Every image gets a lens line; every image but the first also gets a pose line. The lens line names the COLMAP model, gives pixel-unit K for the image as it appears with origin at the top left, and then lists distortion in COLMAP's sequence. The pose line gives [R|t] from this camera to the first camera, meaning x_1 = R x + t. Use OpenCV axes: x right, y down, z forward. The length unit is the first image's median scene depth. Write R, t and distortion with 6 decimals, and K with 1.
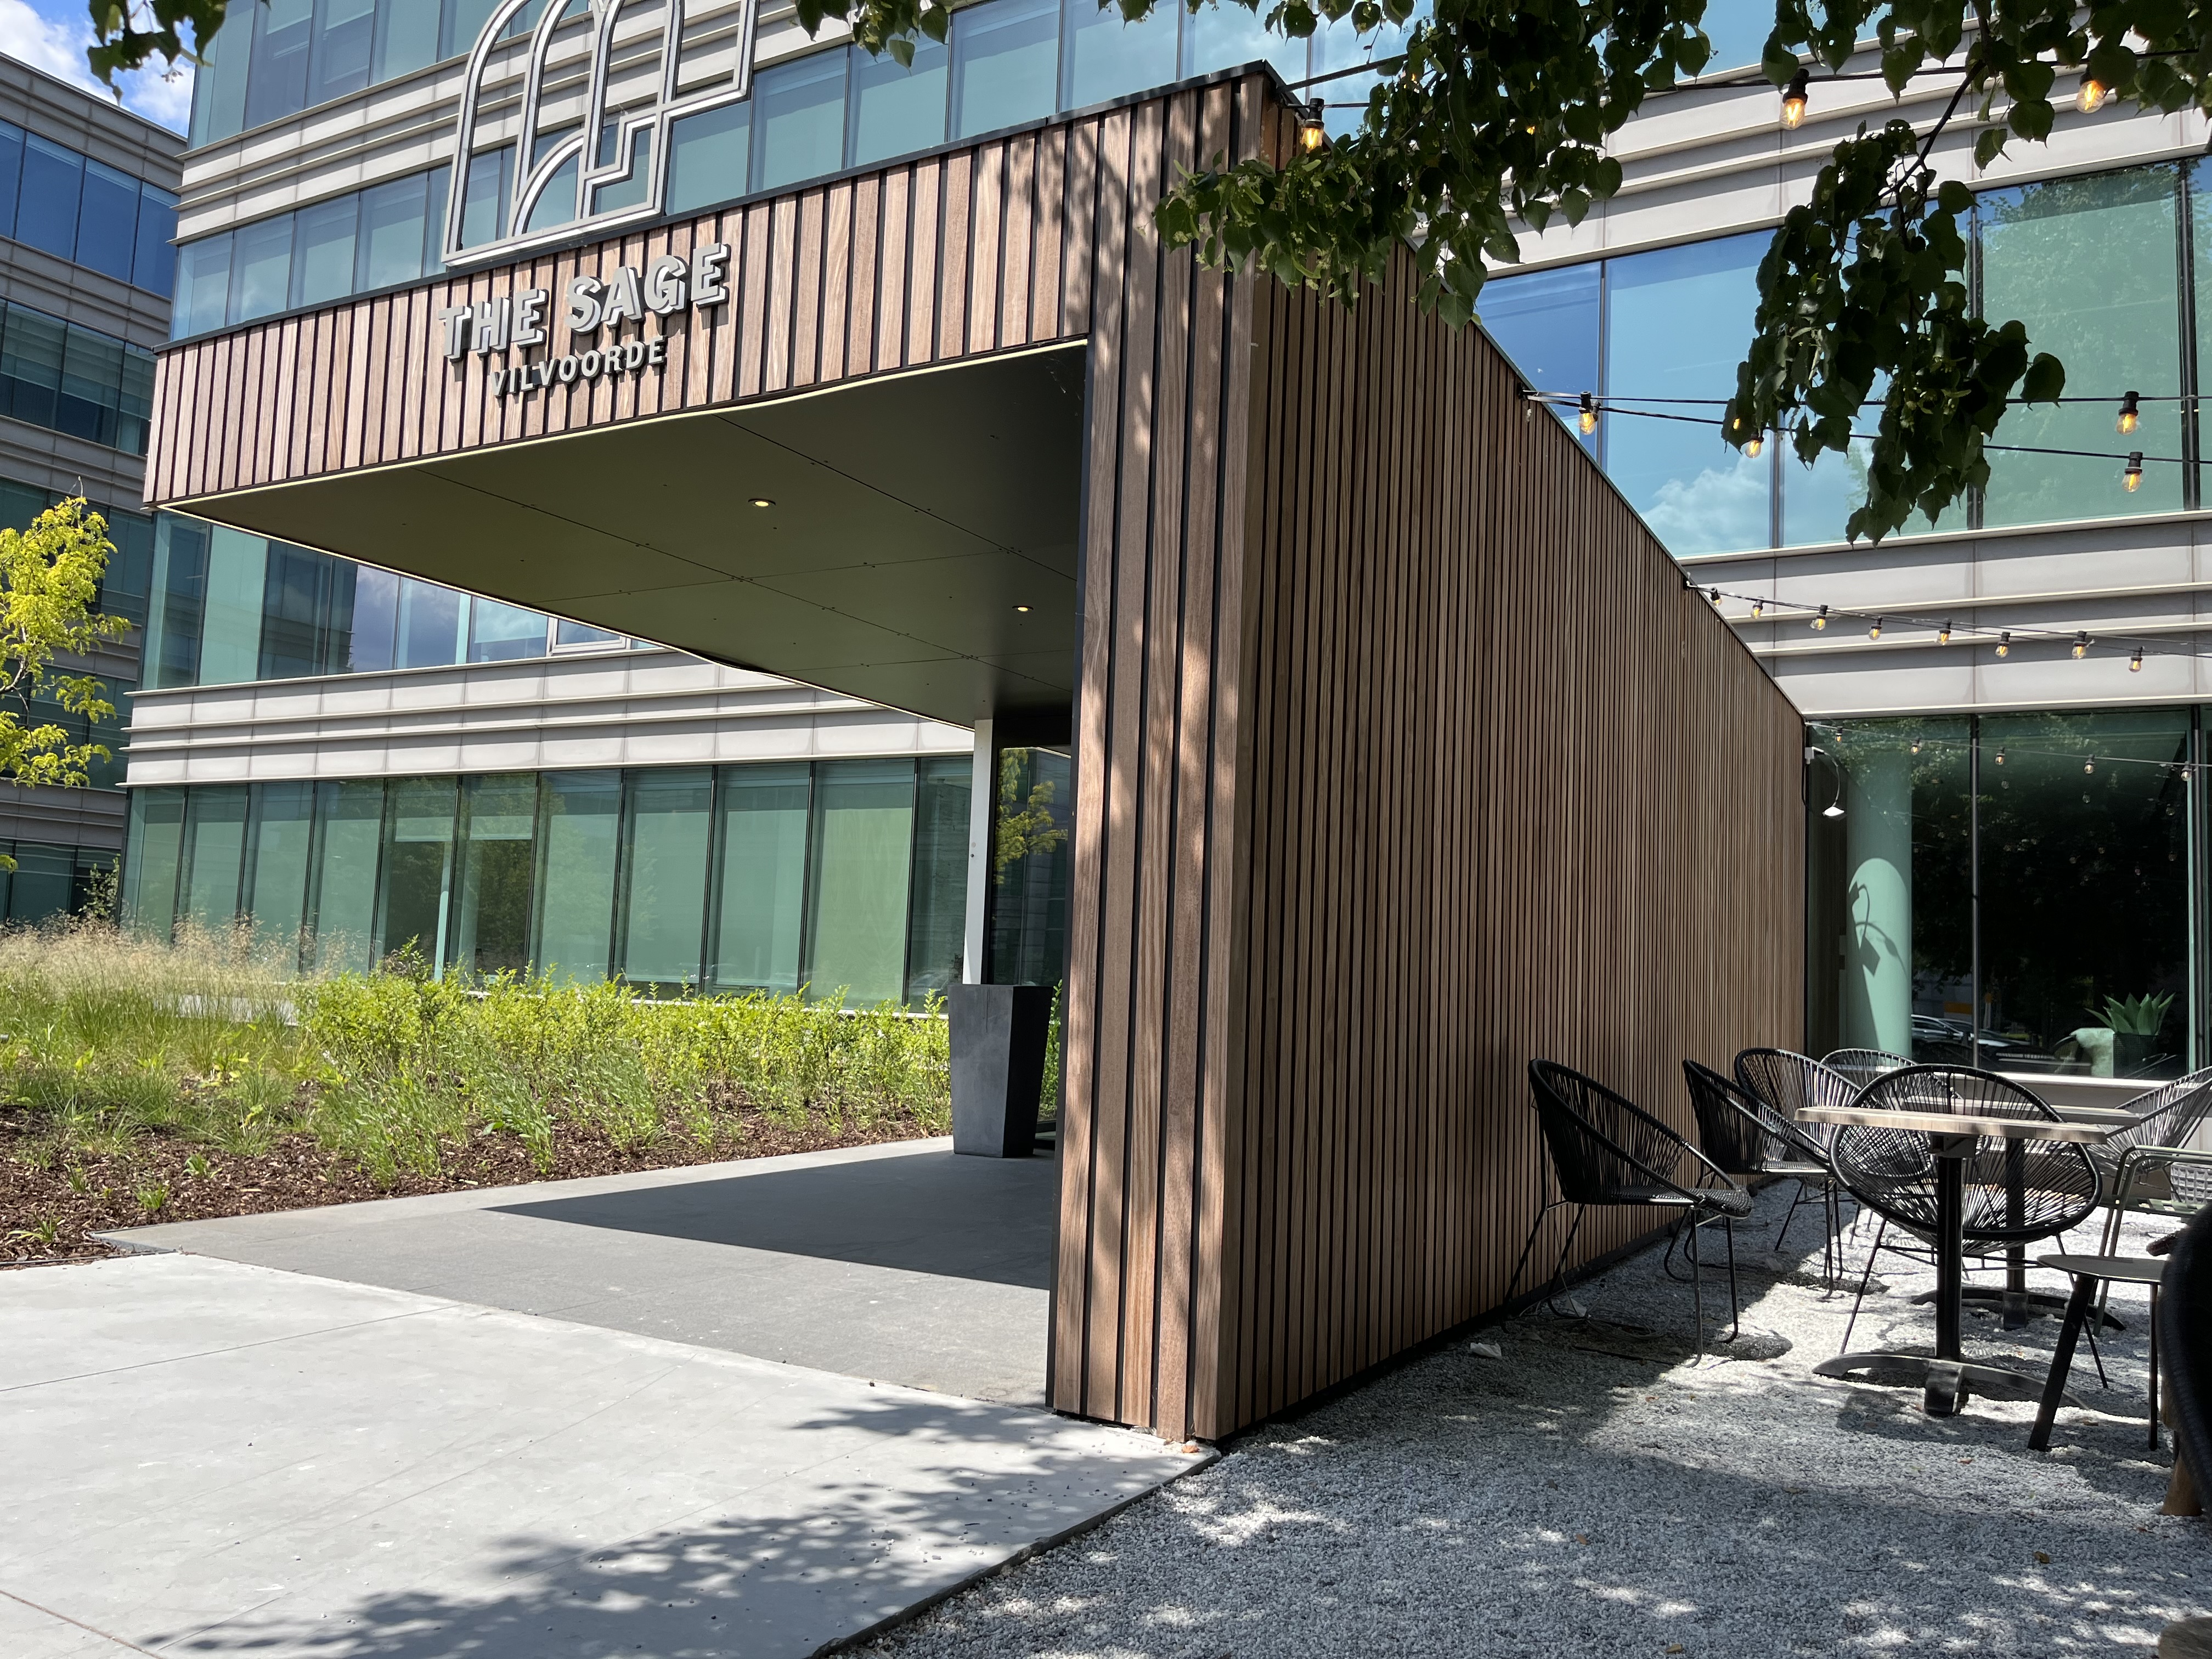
lens RADIAL K [[1669.5, 0, 1108.5], [0, 1669.5, 838.6], [0, 0, 1]] dist [0.073038, -0.110677]
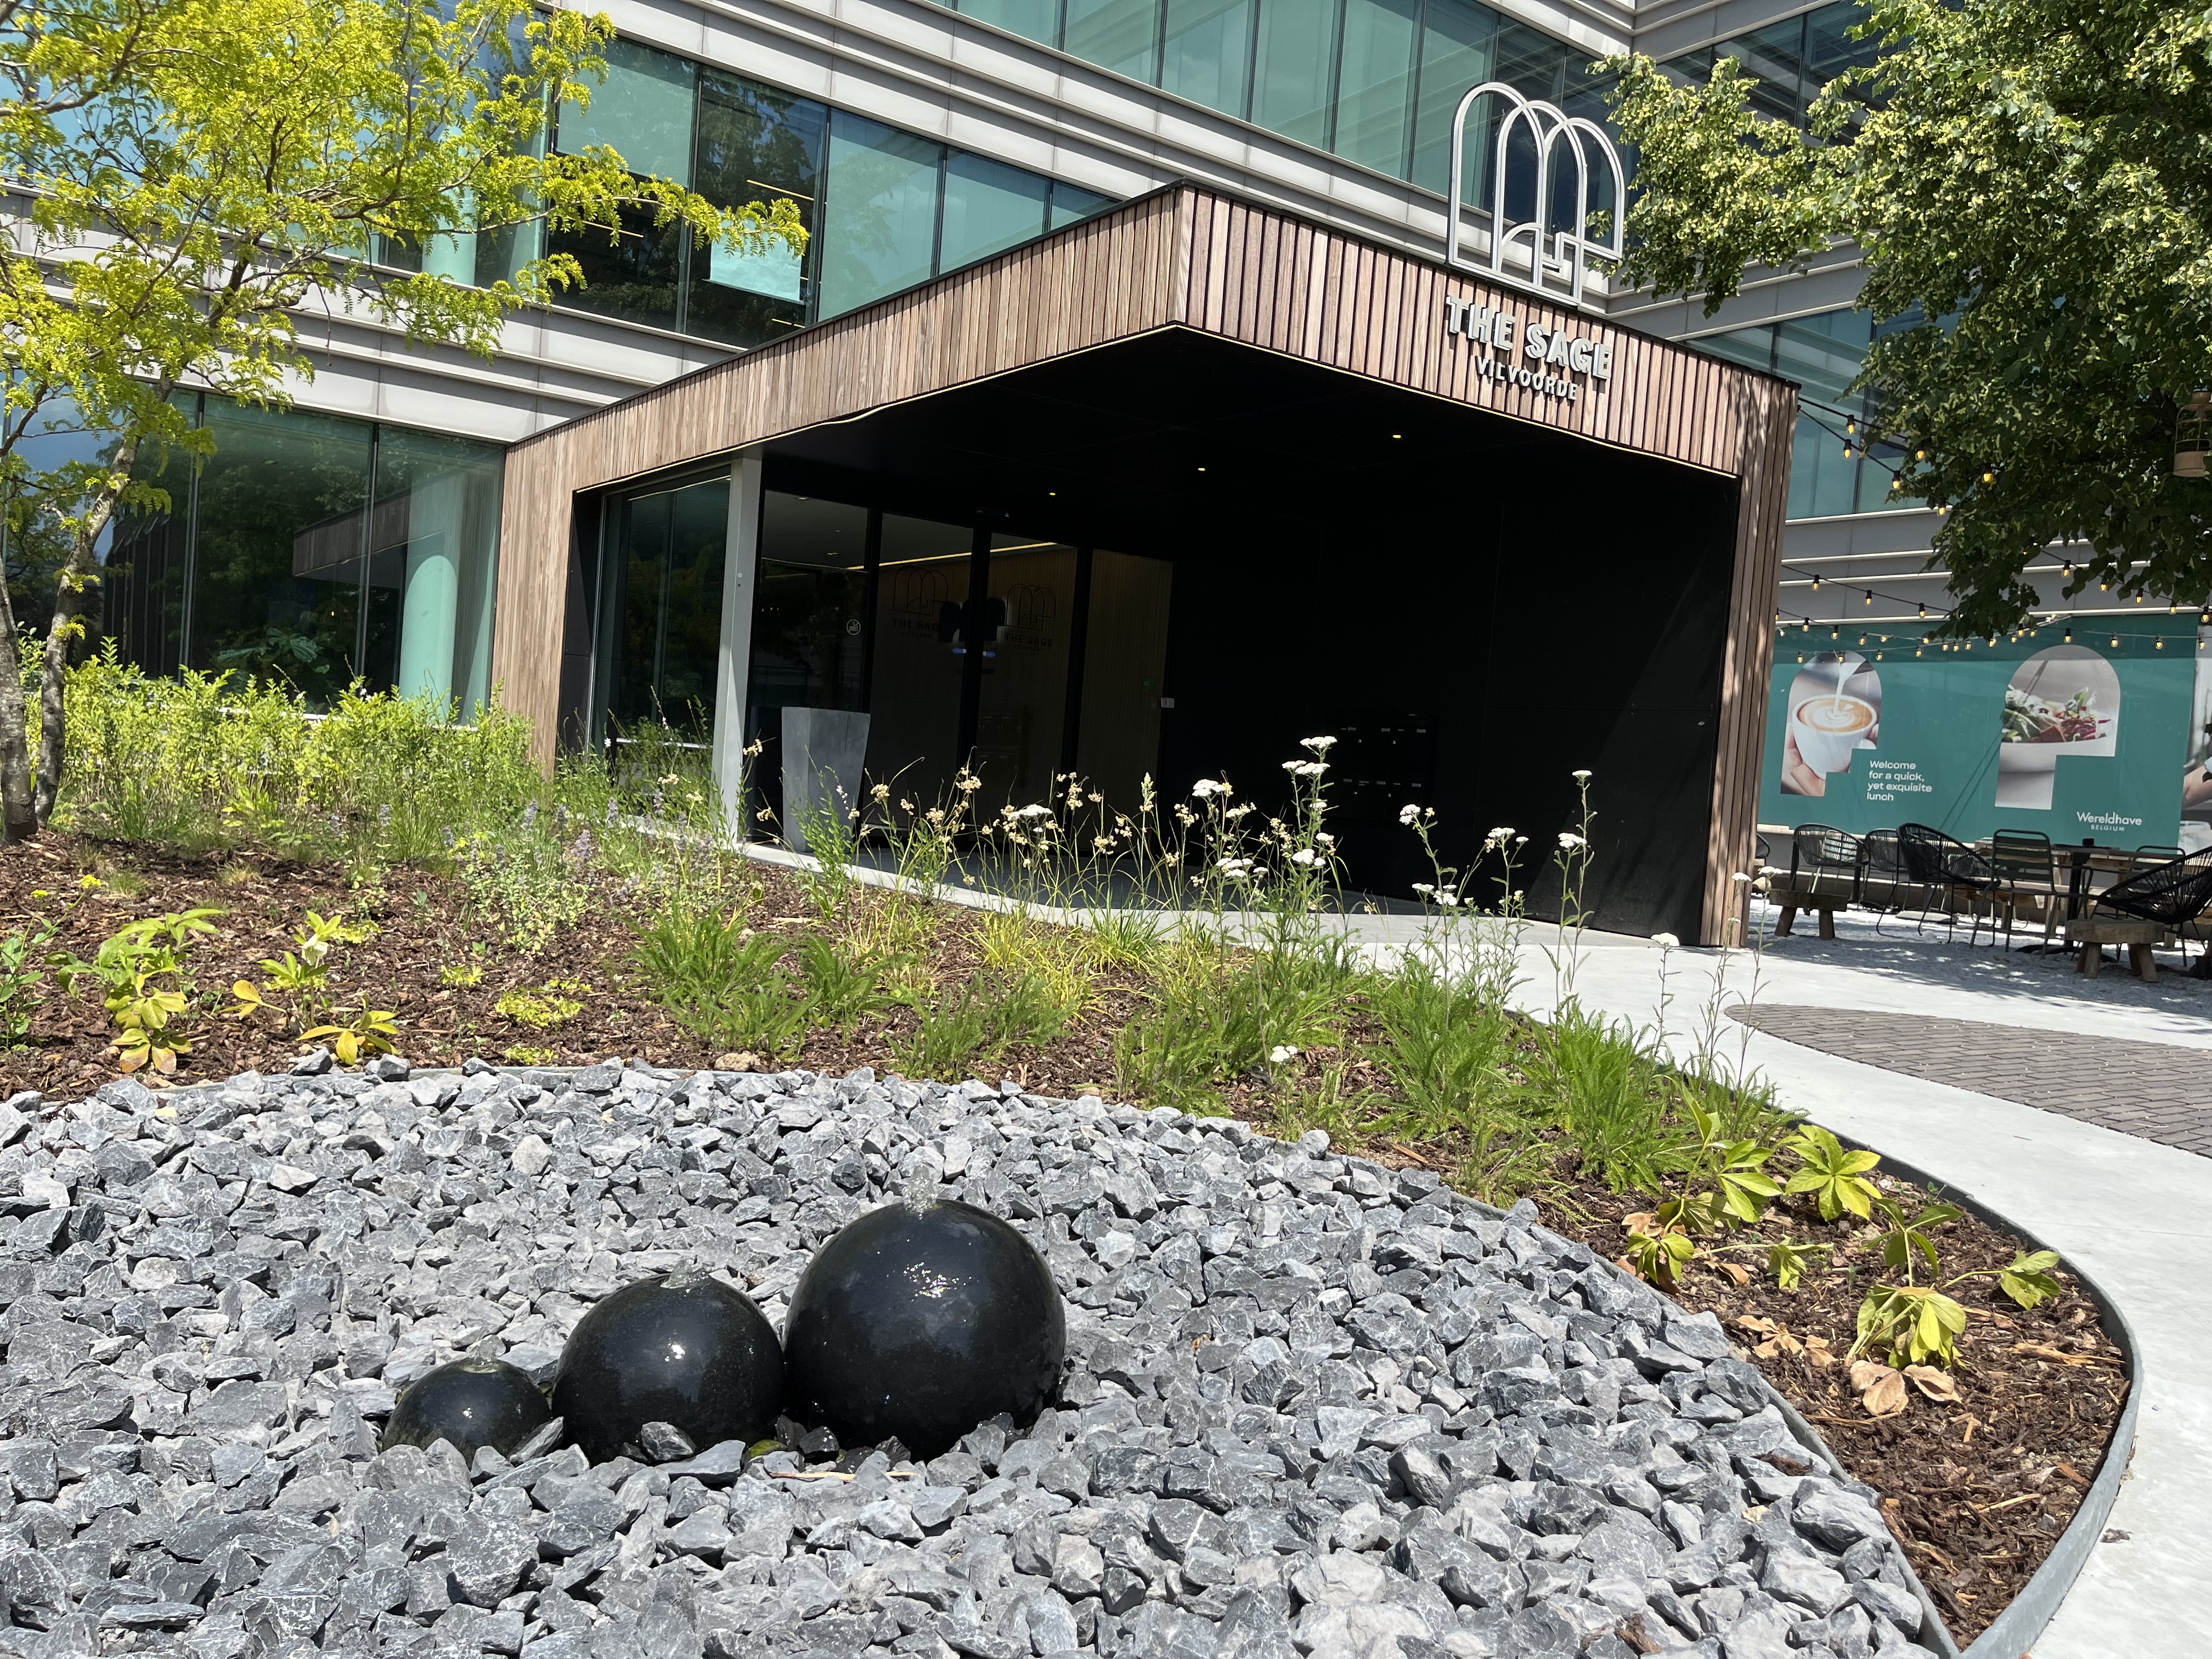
lens RADIAL K [[1669.5, 0, 1108.5], [0, 1669.5, 838.6], [0, 0, 1]] dist [0.073038, -0.110677]
pose [[0.419021, -0.044135, 0.906903, -2.033954], [-0.132608, 0.985134, 0.109211, 0.040096], [-0.898241, -0.166024, 0.406939, 0.629601]]
